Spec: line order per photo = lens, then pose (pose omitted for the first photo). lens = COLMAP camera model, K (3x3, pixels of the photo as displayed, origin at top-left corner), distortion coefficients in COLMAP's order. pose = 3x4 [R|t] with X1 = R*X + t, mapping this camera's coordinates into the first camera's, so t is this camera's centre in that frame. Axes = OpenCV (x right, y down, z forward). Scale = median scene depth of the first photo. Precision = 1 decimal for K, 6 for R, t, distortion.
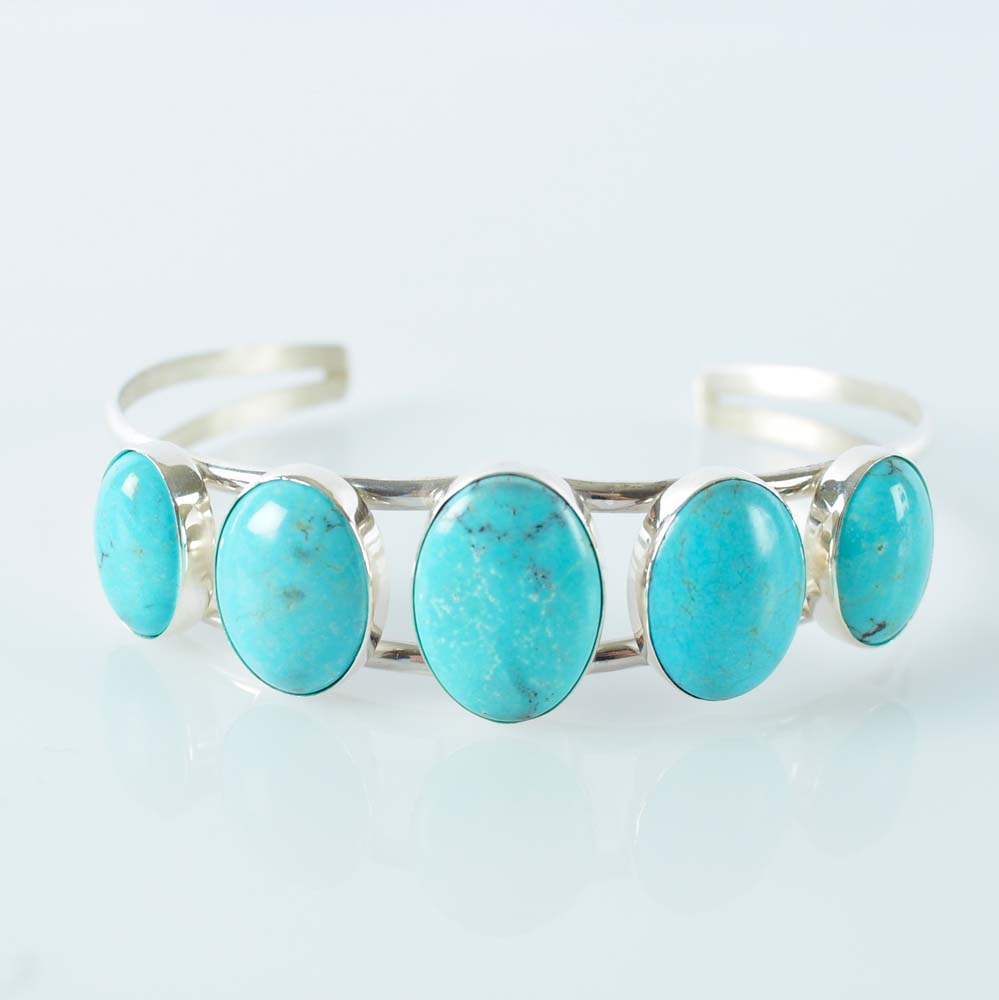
lens RADIAL K [[3375.0, 0, 499.5], [0, 3375.0, 500.0], [0, 0, 1]] dist [0.138378, 0.648851]
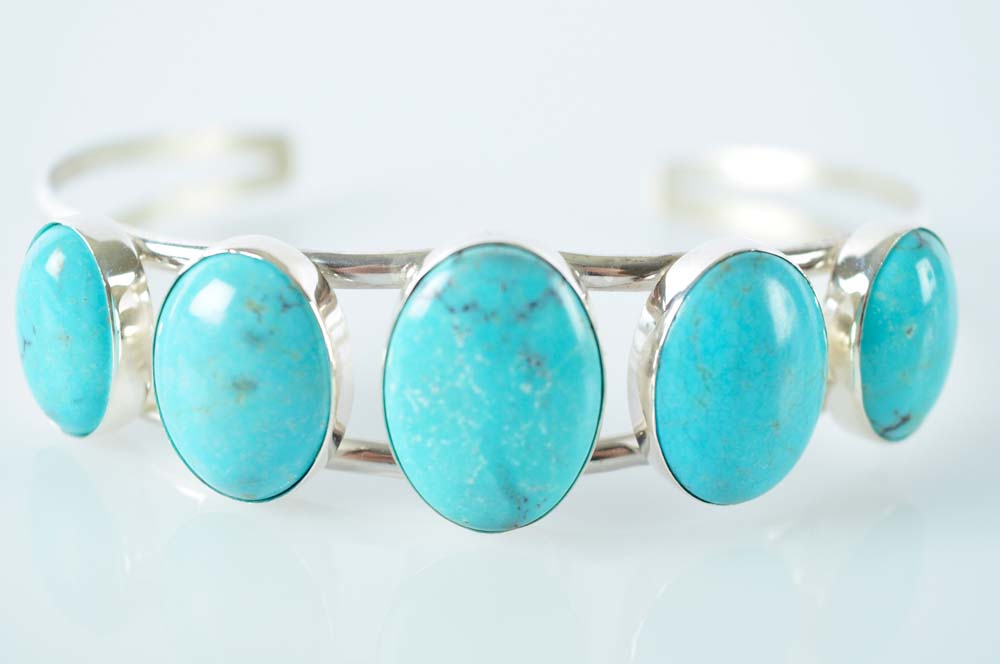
lens RADIAL K [[2294.6, 0, 500.0], [0, 2294.6, 332.0], [0, 0, 1]] dist [0.064071, 0.293897]
pose [[0.998243, -0.002448, 0.059201, -0.030324], [0.002563, 0.999995, -0.001867, 0.015441], [-0.059197, 0.002016, 0.998244, 0.409585]]
